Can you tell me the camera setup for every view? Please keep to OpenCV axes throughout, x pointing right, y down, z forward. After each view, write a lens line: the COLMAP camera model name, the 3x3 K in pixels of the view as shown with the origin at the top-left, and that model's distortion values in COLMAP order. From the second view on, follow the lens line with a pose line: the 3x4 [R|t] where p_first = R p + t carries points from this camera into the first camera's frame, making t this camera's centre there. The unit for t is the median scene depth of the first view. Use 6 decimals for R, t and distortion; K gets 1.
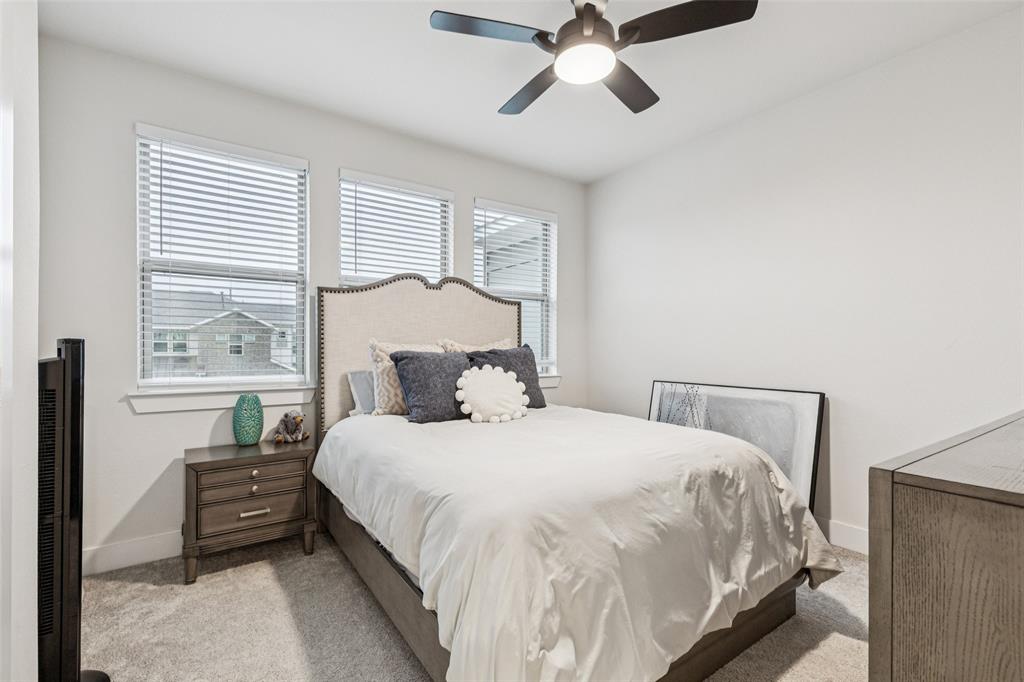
lens RADIAL K [[463.5, 0, 511.5], [0, 463.5, 343.6], [0, 0, 1]] dist [0.002949, 0.000129]
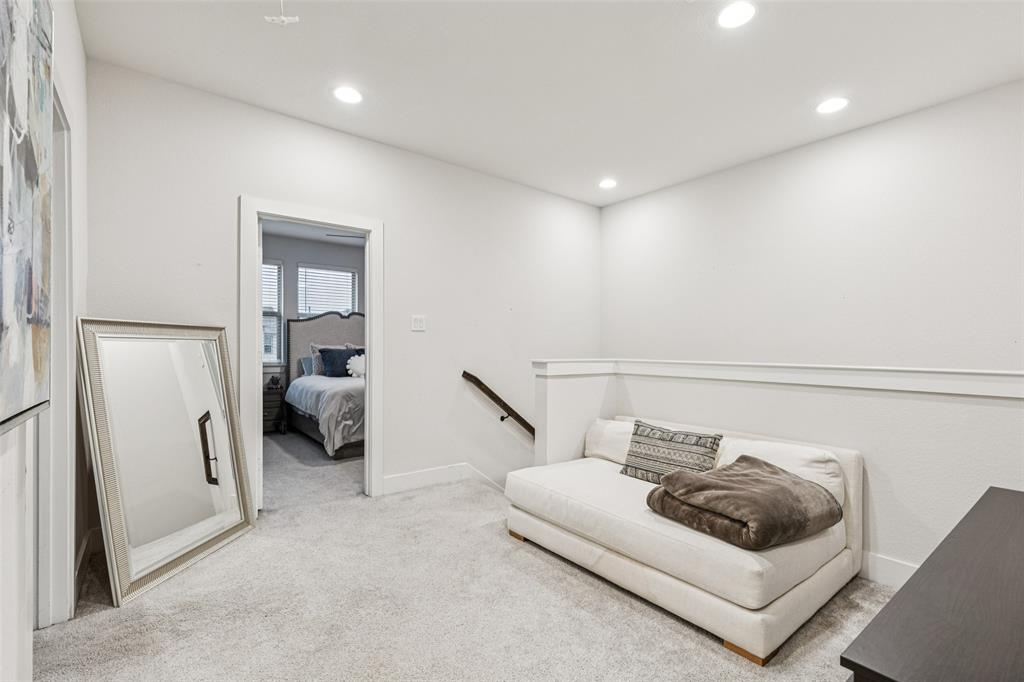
lens RADIAL K [[463.5, 0, 512.3], [0, 463.5, 345.2], [0, 0, 1]] dist [0.002949, 0.000129]
pose [[0.998668, 0.000256, 0.051603, 0.573464], [-0.000260, 1.000000, 0.000068, 0.000523], [-0.051603, -0.000081, 0.998668, -1.341080]]
